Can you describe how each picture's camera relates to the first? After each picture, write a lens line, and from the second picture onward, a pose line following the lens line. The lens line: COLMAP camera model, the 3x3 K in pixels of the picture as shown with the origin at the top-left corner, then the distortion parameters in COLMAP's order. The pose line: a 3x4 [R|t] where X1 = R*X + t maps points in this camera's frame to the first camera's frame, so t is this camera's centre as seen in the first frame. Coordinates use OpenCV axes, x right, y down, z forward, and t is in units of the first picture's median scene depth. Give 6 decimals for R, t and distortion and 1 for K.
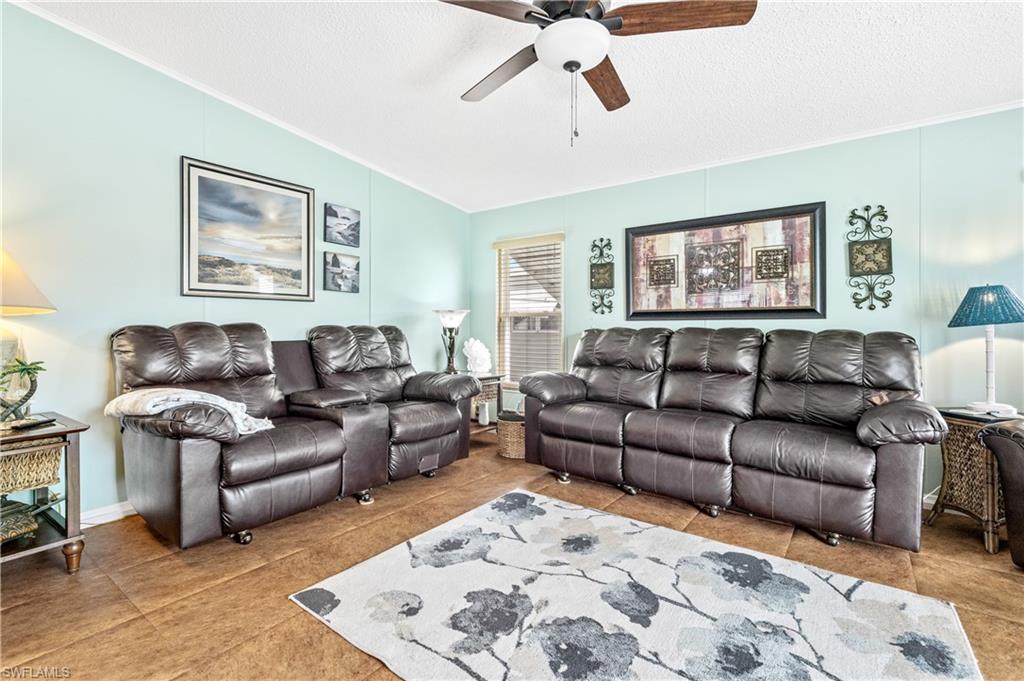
lens RADIAL K [[459.5, 0, 517.8], [0, 459.5, 327.0], [0, 0, 1]] dist [0.007512, -0.001464]
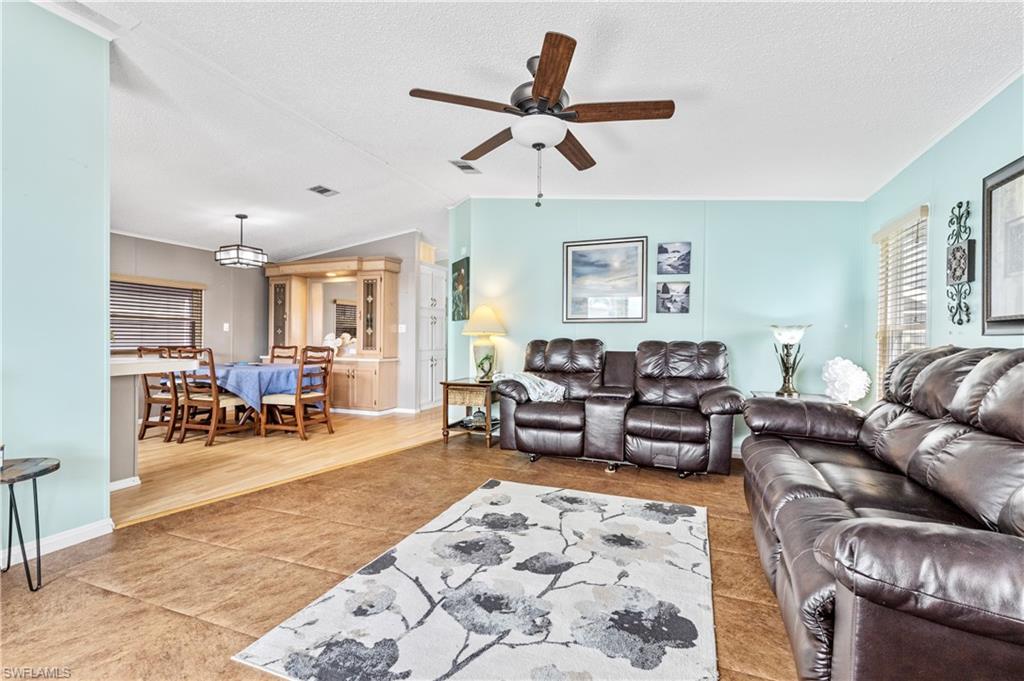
lens RADIAL K [[459.5, 0, 522.3], [0, 459.5, 339.6], [0, 0, 1]] dist [0.007512, -0.001464]
pose [[0.274923, 0.003040, -0.961461, 0.948763], [-0.013140, 0.999913, -0.000596, -0.000578], [0.961376, 0.012797, 0.274940, 0.401720]]
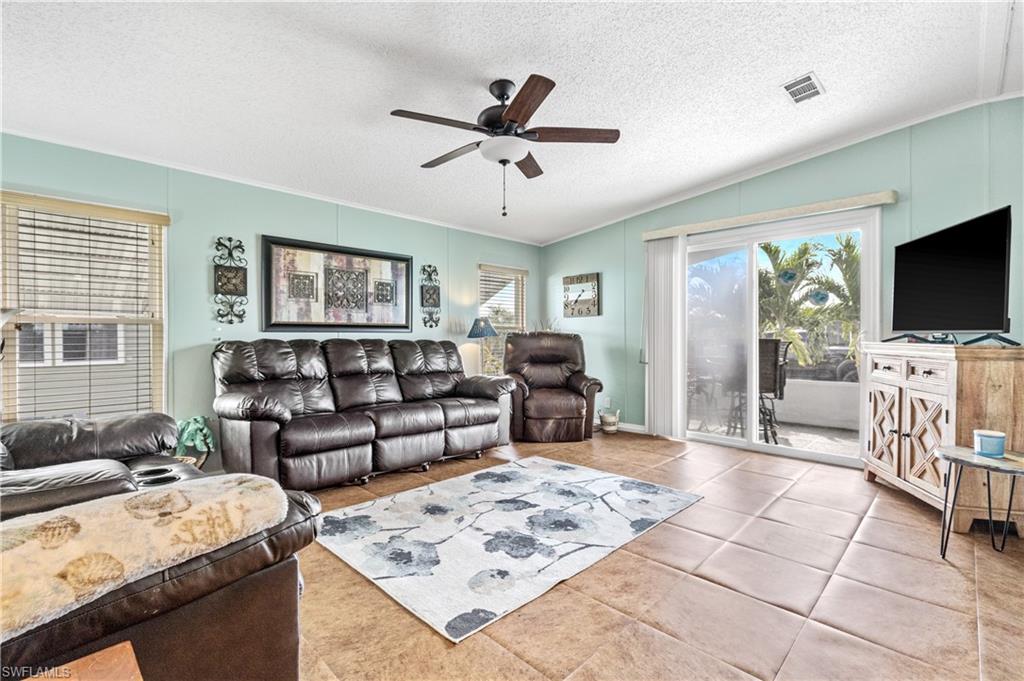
lens RADIAL K [[459.5, 0, 506.3], [0, 459.5, 336.5], [0, 0, 1]] dist [0.007512, -0.001464]
pose [[0.158380, 0.003584, 0.987372, -0.919695], [0.004614, 0.999980, -0.004370, 0.003554], [-0.987368, 0.005248, 0.158360, 0.518326]]
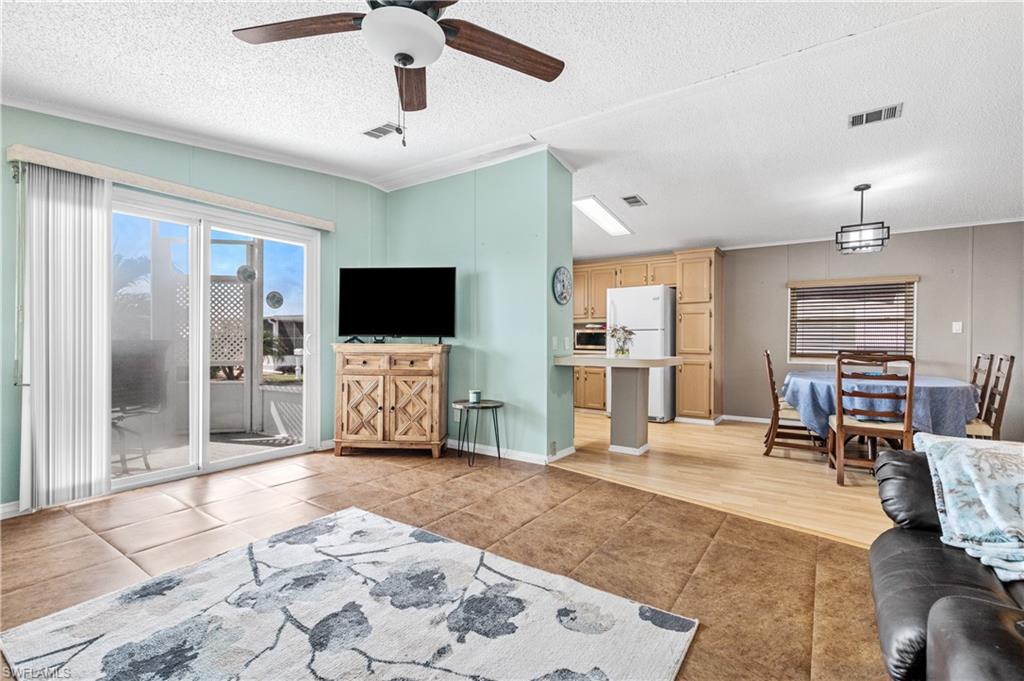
lens RADIAL K [[459.5, 0, 515.8], [0, 459.5, 348.2], [0, 0, 1]] dist [0.007512, -0.001464]
pose [[-0.999447, -0.002195, -0.033186, -0.054863], [-0.003048, 0.999666, 0.025674, -0.006846], [0.033118, 0.025761, -0.999119, 1.317370]]
